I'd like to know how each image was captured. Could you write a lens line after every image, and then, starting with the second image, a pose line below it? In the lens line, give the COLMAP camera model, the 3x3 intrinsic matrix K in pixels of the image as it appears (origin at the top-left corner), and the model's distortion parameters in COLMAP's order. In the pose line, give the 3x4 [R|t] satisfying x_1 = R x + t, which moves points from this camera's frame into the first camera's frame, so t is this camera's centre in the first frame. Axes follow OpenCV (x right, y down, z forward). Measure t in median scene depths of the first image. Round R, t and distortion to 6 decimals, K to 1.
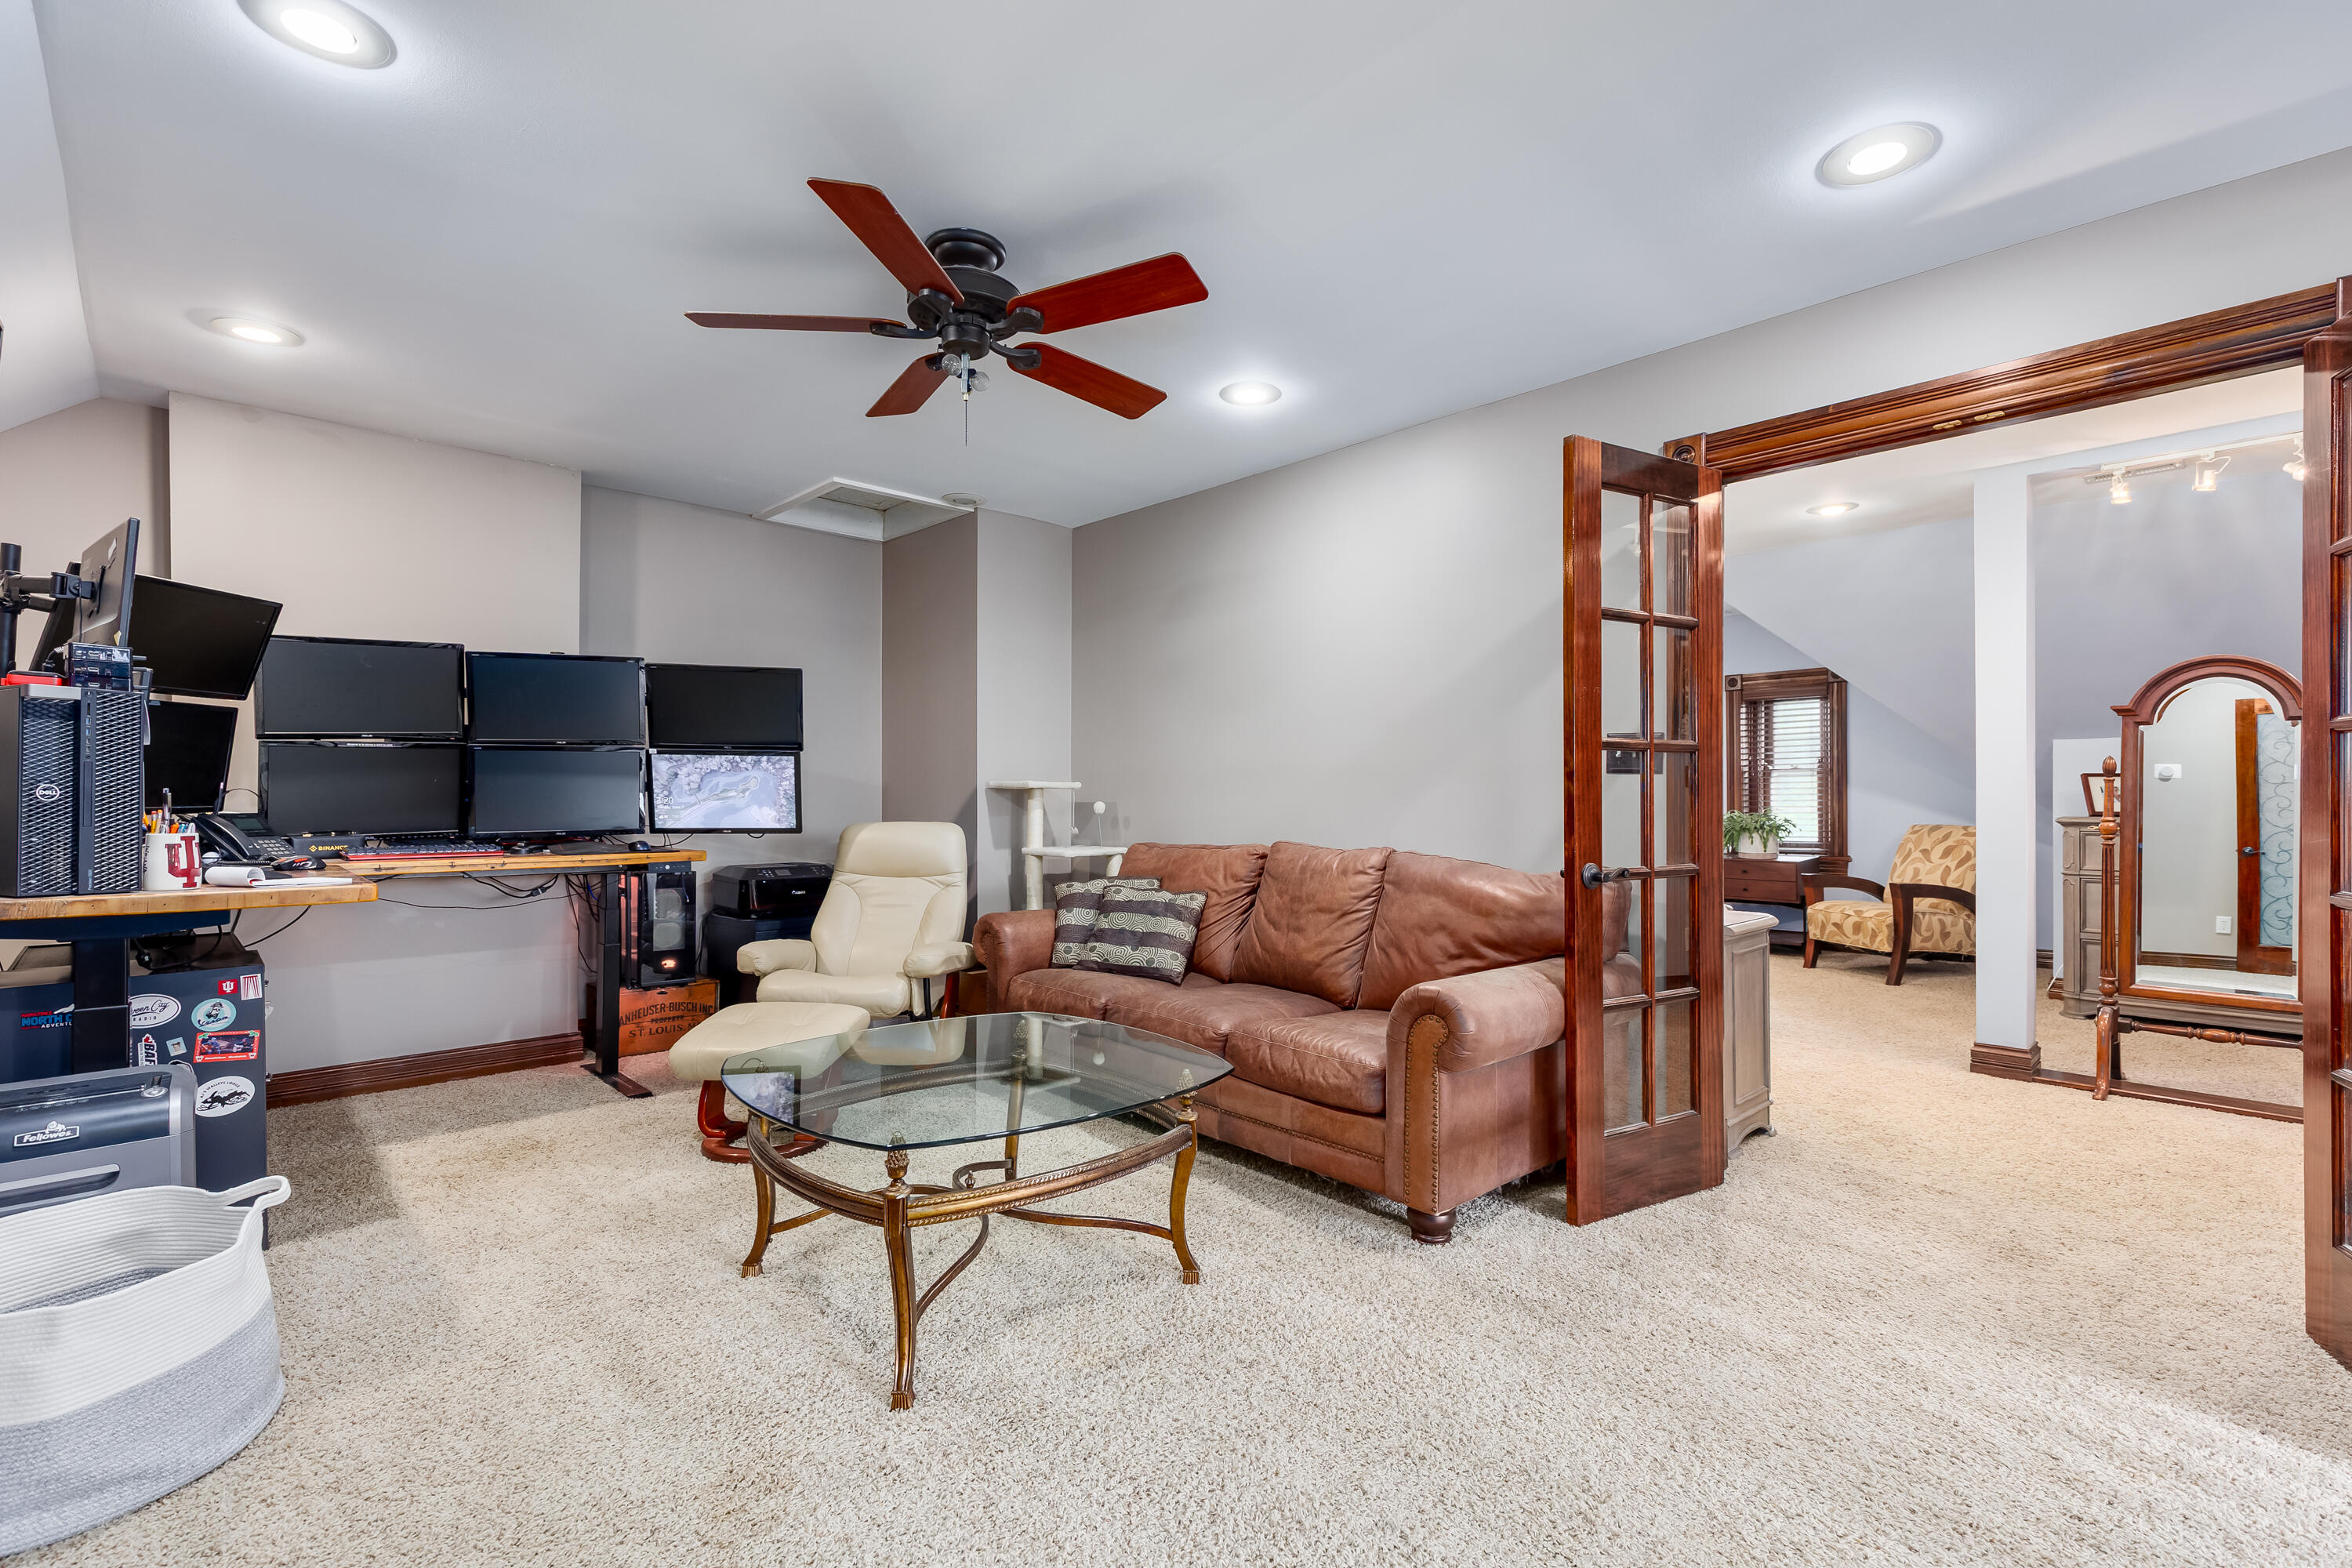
lens RADIAL K [[1068.9, 0, 1180.6], [0, 1068.9, 791.2], [0, 0, 1]] dist [0.013446, -0.003136]
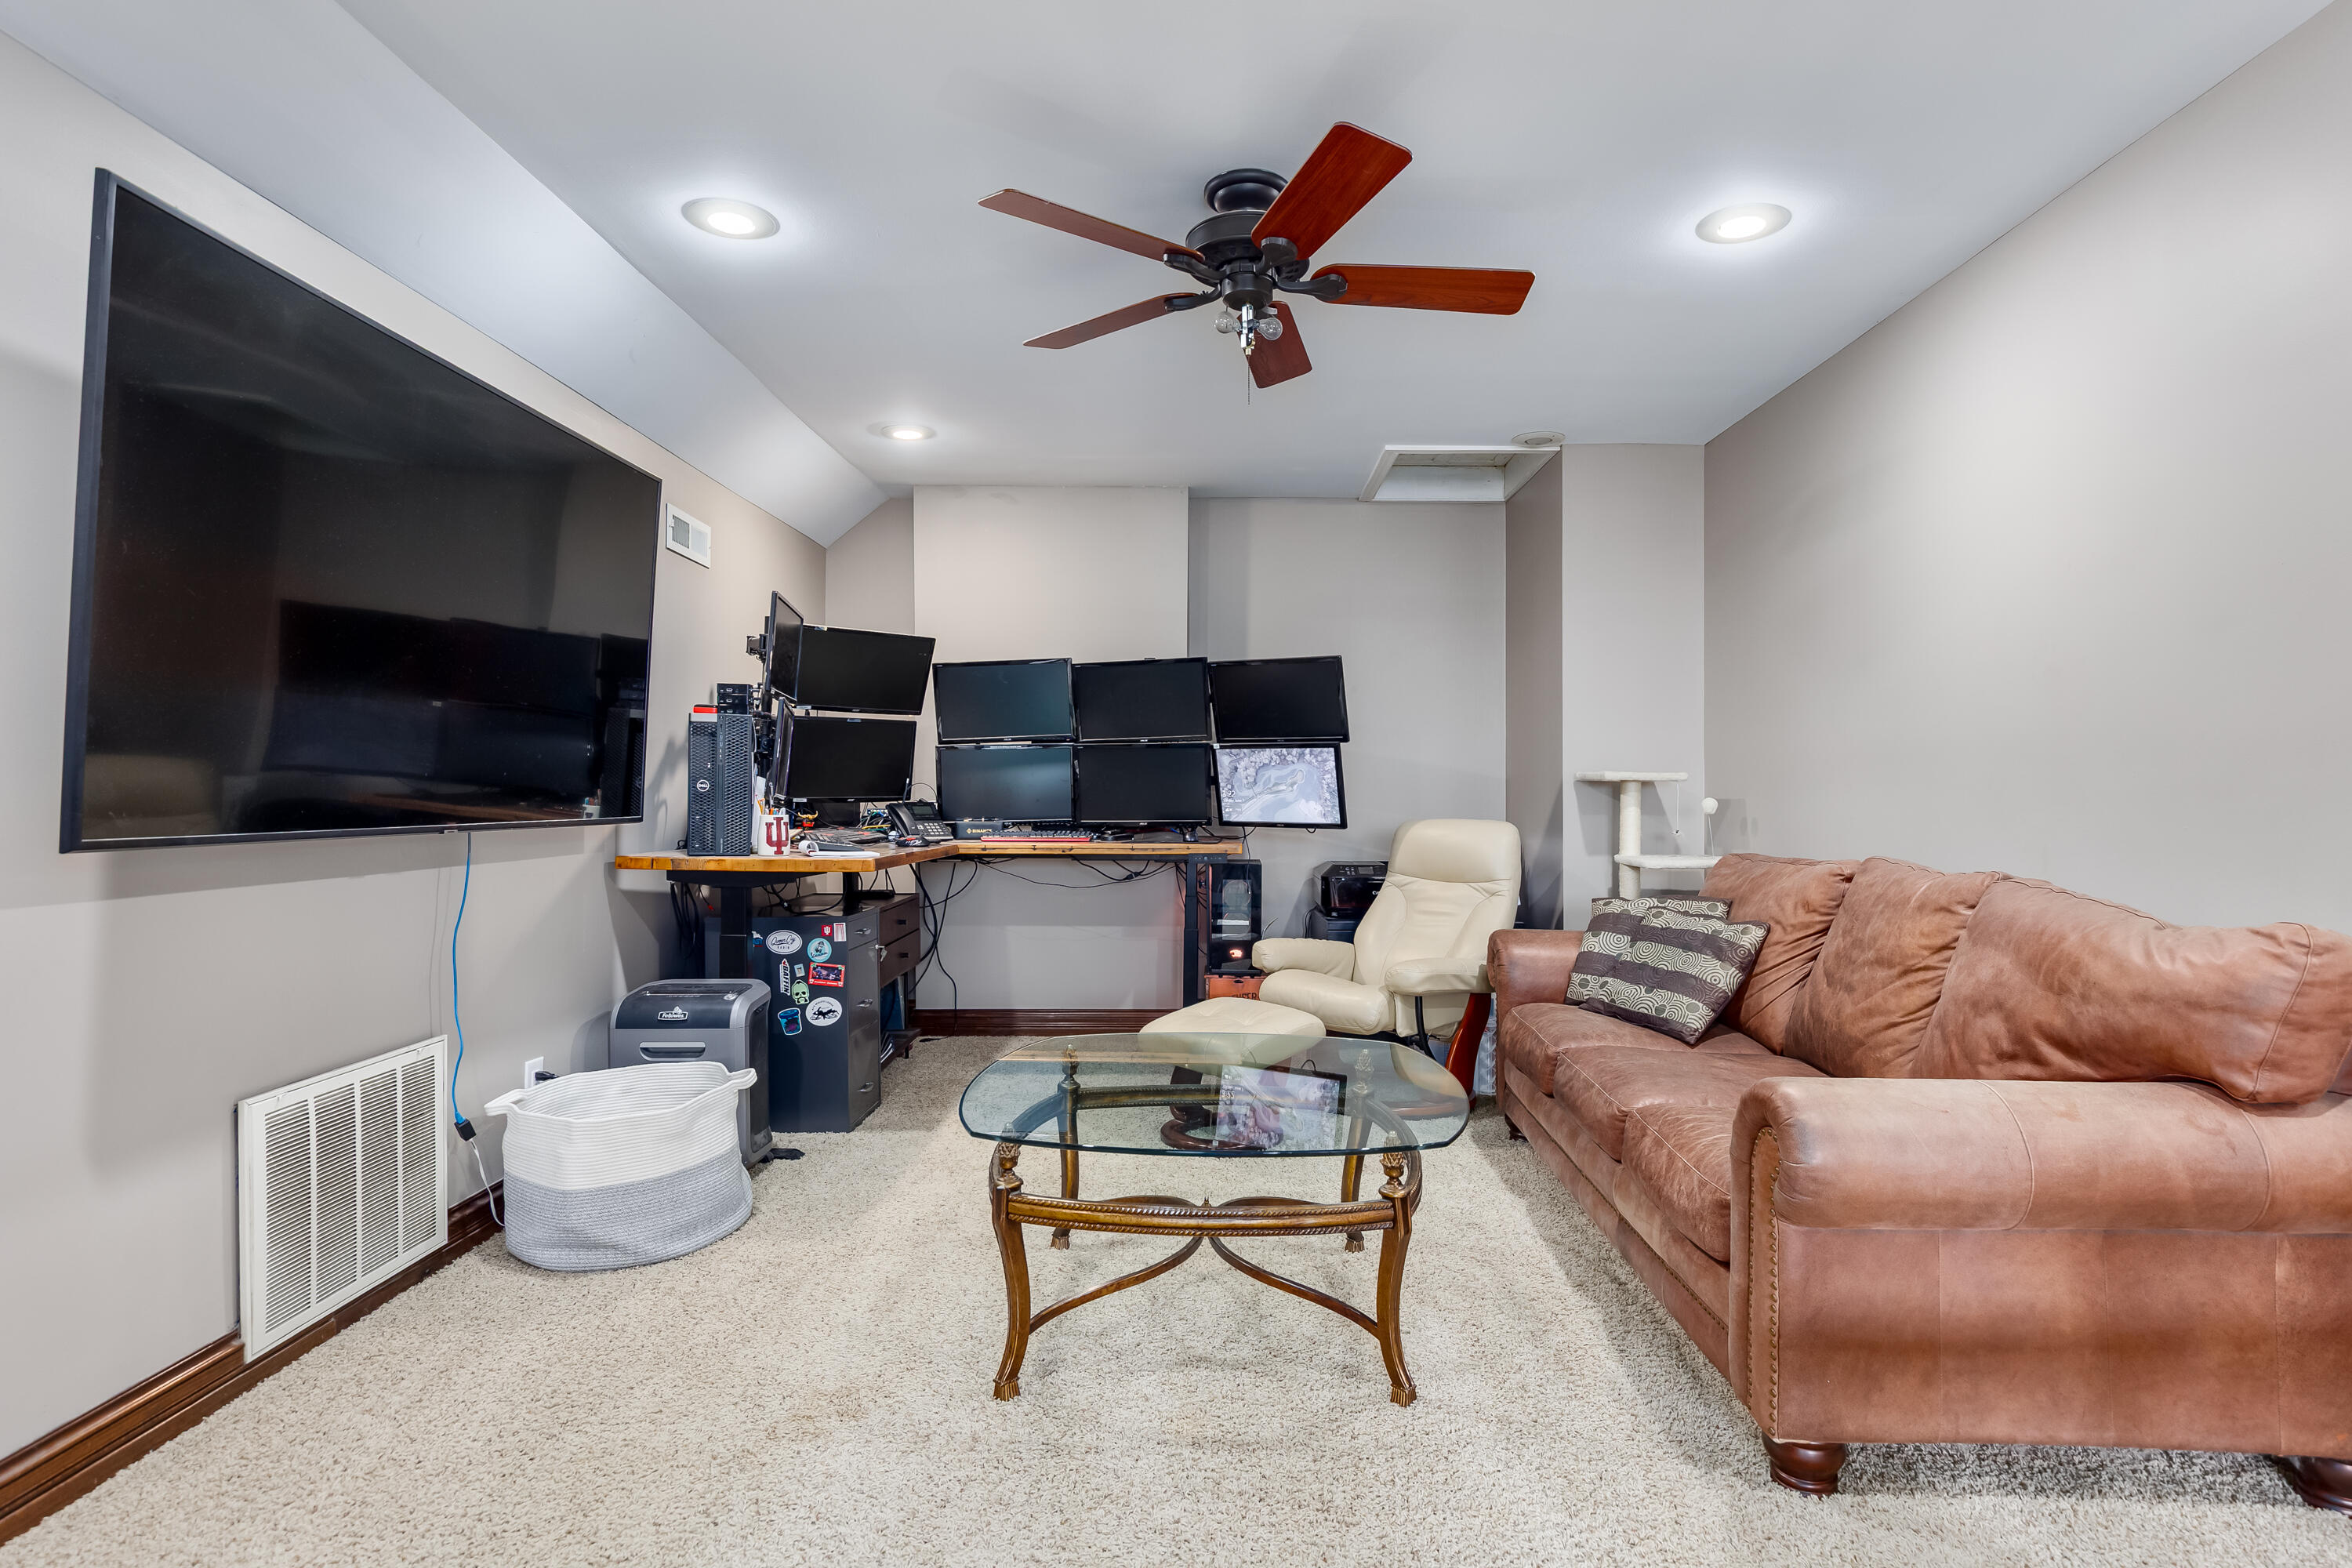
lens RADIAL K [[1207.6, 0, 1180.6], [0, 1207.6, 781.5], [0, 0, 1]] dist [-0.000144, -0.000094]
pose [[0.718754, -0.003931, -0.695253, 0.336204], [0.000581, 0.999987, -0.005053, 0.002881], [0.695264, 0.003228, 0.718747, 0.159216]]
